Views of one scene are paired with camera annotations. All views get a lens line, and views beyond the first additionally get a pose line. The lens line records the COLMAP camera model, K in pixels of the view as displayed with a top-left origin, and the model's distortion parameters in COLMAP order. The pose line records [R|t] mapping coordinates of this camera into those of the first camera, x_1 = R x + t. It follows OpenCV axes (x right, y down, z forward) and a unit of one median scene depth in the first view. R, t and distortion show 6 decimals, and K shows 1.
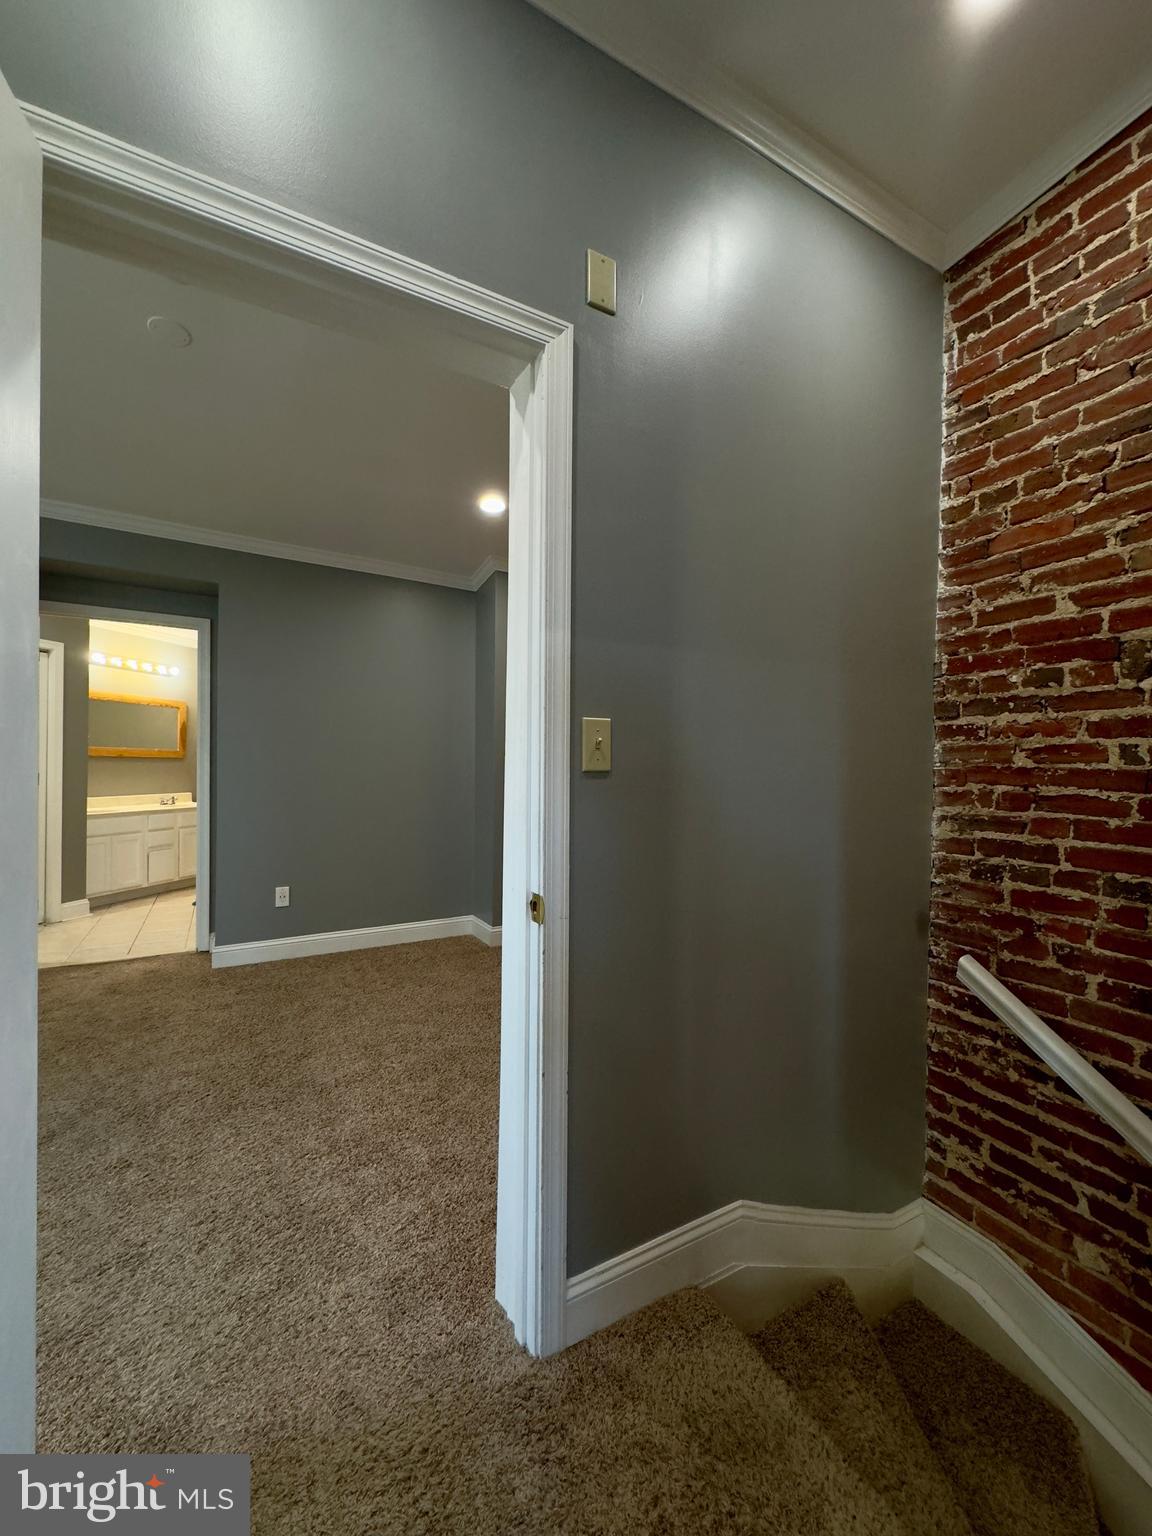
lens RADIAL K [[616.0, 0, 576.0], [0, 616.0, 768.0], [0, 0, 1]] dist [-0.001649, 0.000097]
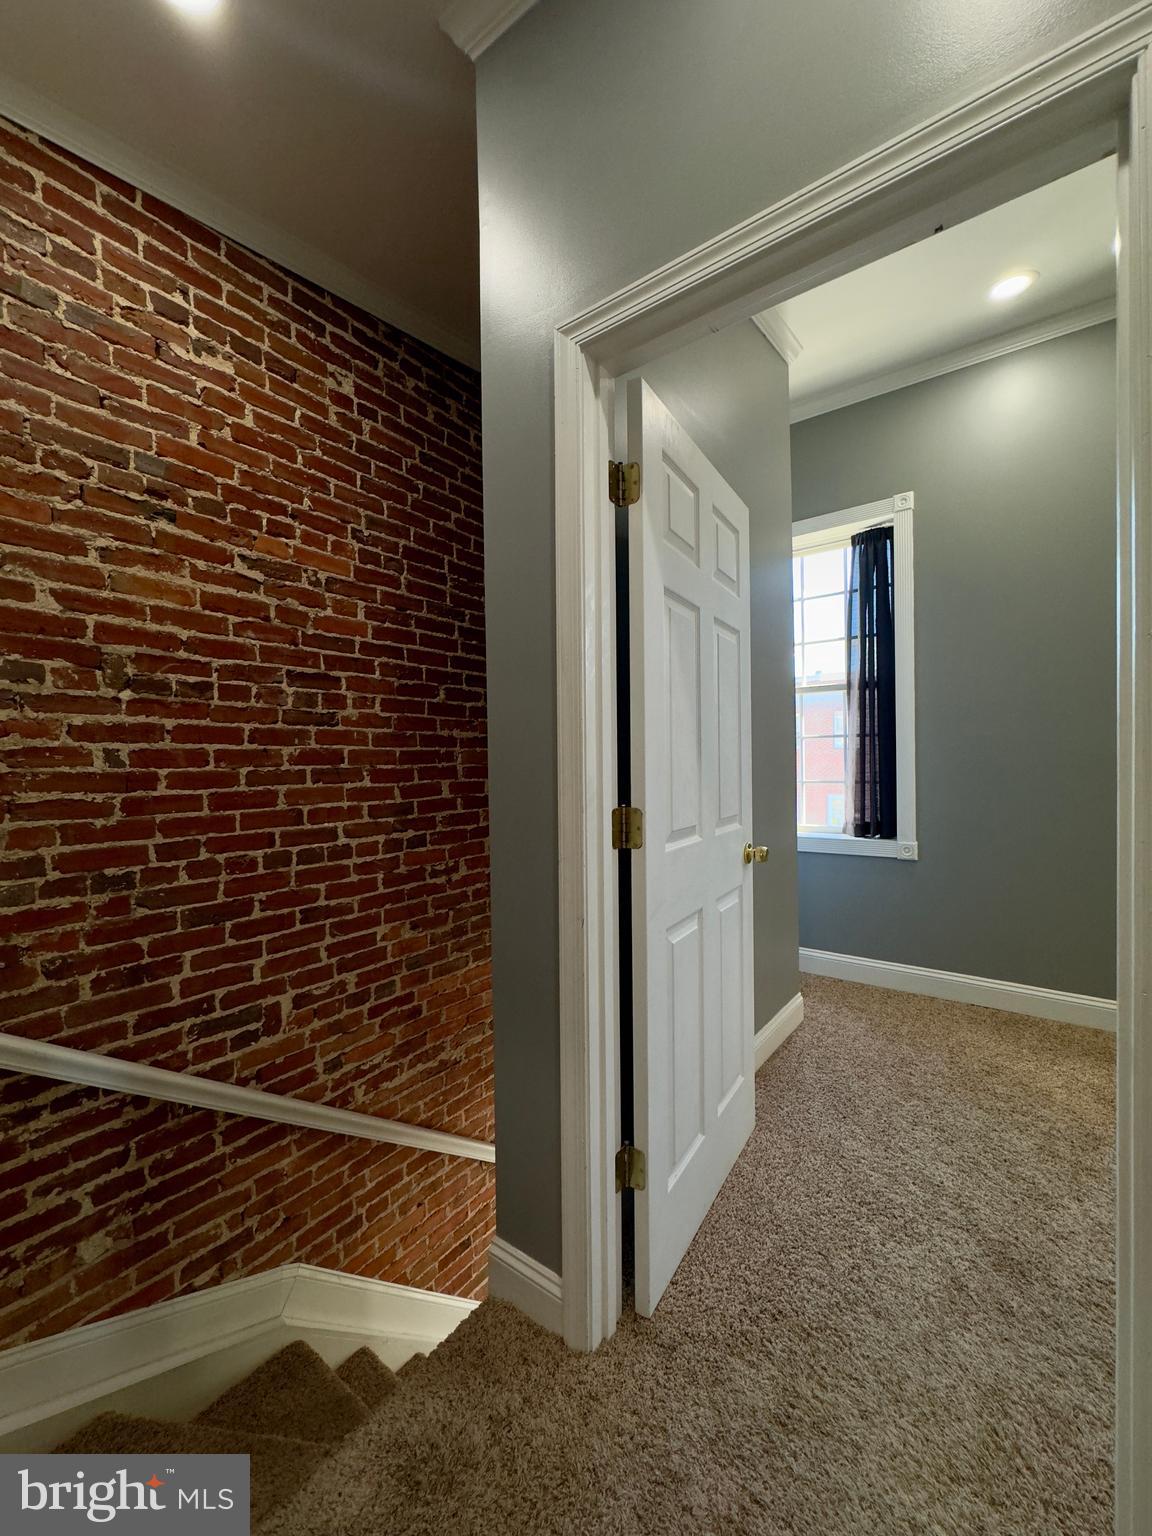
lens RADIAL K [[611.2, 0, 578.5], [0, 611.2, 769.6], [0, 0, 1]] dist [-0.001937, 0.000591]
pose [[-0.408718, -0.017223, 0.912498, -0.402649], [0.010711, 0.999663, 0.023666, -0.017561], [-0.912598, 0.019446, -0.408395, 0.656205]]
